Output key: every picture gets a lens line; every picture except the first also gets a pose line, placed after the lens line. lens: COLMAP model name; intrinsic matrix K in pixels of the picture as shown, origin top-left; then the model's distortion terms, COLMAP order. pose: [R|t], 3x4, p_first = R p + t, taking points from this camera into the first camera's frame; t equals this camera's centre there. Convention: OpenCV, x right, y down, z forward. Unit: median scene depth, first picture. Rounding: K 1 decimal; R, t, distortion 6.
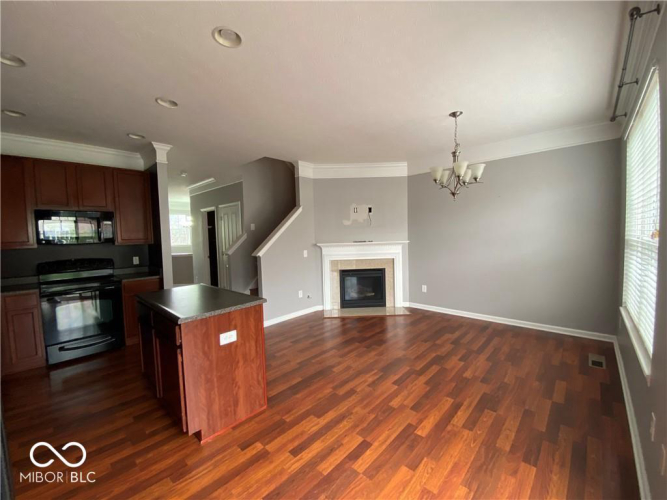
lens RADIAL K [[278.0, 0, 322.7], [0, 278.0, 253.5], [0, 0, 1]] dist [0.008141, -0.002440]
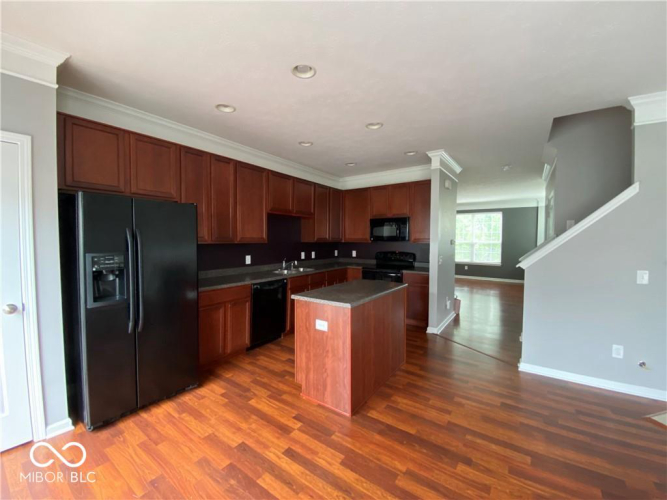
lens RADIAL K [[278.0, 0, 338.3], [0, 278.0, 245.9], [0, 0, 1]] dist [0.008141, -0.002440]
pose [[0.151956, 0.053584, -0.986934, 0.755003], [-0.074038, 0.996341, 0.042695, -0.077315], [0.985610, 0.066583, 0.155368, 0.824535]]
